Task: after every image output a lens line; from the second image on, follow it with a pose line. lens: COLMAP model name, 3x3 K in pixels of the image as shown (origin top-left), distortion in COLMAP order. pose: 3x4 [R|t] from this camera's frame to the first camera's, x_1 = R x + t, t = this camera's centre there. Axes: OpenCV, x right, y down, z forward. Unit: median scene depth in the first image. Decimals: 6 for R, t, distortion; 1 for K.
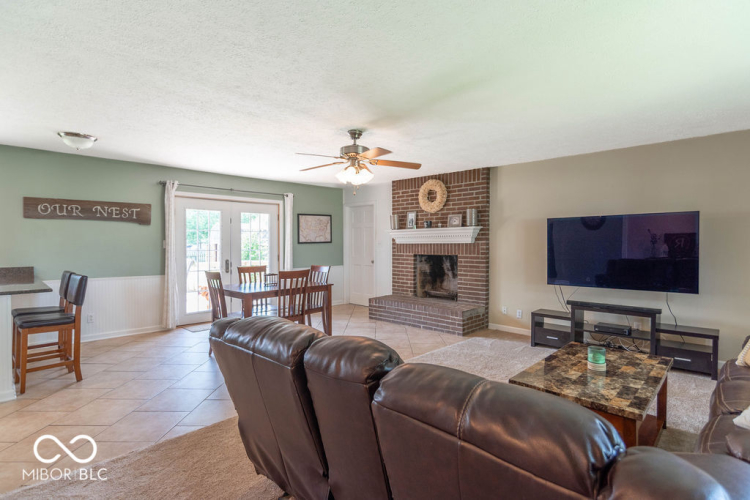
lens RADIAL K [[390.1, 0, 375.0], [0, 390.1, 250.0], [0, 0, 1]] dist [-0.002623, -0.000109]
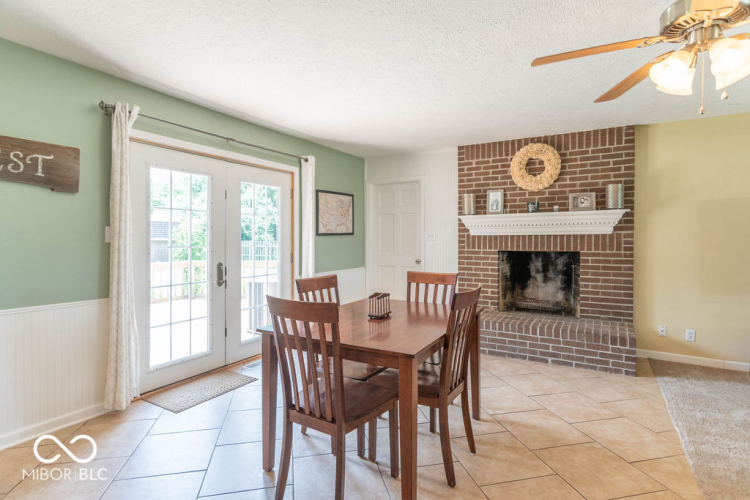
lens RADIAL K [[381.3, 0, 373.3], [0, 381.3, 240.3], [0, 0, 1]] dist [0.001713, 0.001058]
pose [[0.970309, -0.001484, 0.241866, -0.308676], [0.004606, 0.999913, -0.012345, -0.000031], [-0.241827, 0.013092, 0.970231, 0.423322]]
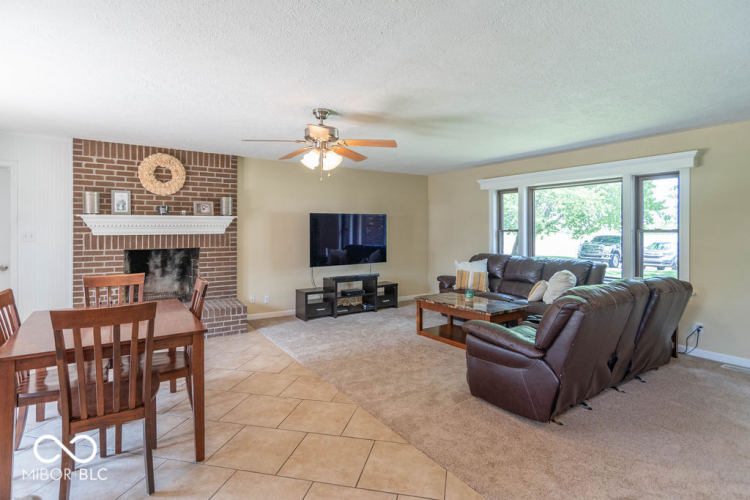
lens RADIAL K [[382.7, 0, 379.0], [0, 382.7, 228.9], [0, 0, 1]] dist [-0.002582, 0.000074]
pose [[0.199488, 0.002538, 0.979897, -0.539770], [0.018526, 0.999808, -0.006361, -0.015821], [-0.979725, 0.019423, 0.199403, 0.434062]]
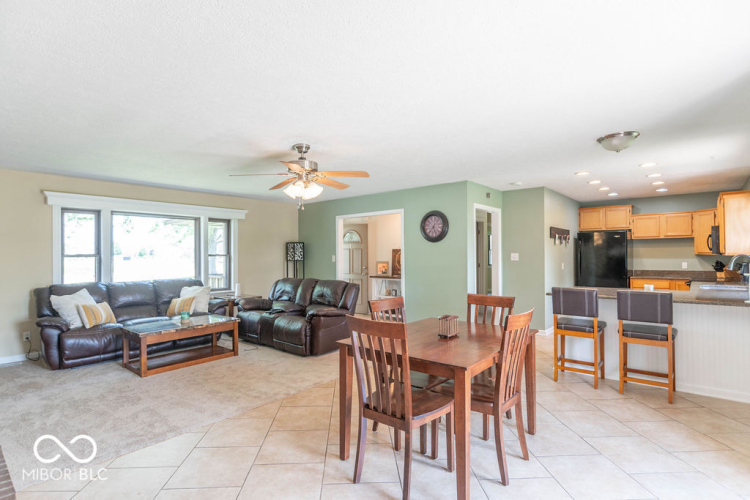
lens RADIAL K [[381.3, 0, 373.3], [0, 381.3, 240.3], [0, 0, 1]] dist [0.001713, 0.001058]
pose [[-0.995580, 0.001300, -0.093906, -0.091799], [0.002673, 0.999891, -0.014492, -0.032849], [0.093877, -0.014679, -0.995476, 1.216653]]
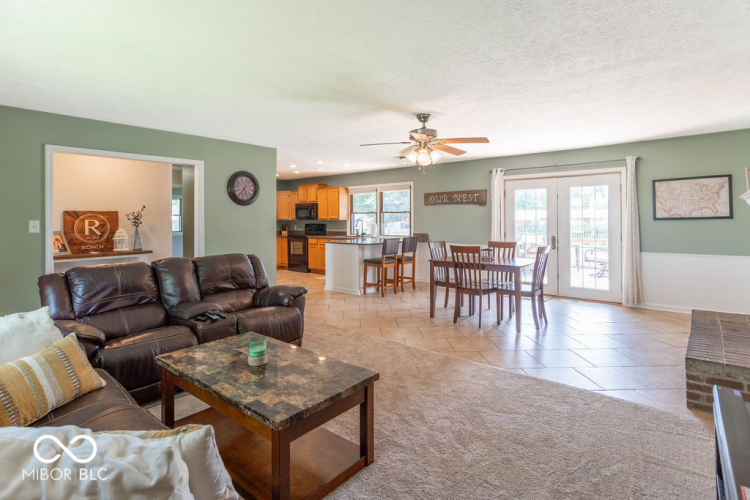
lens RADIAL K [[385.1, 0, 371.8], [0, 385.1, 217.9], [0, 0, 1]] dist [0.001078, 0.000427]
pose [[0.076195, -0.003625, -0.997086, 0.593721], [-0.012494, 0.999911, -0.004590, -0.011987], [0.997015, 0.012807, 0.076143, 0.477307]]
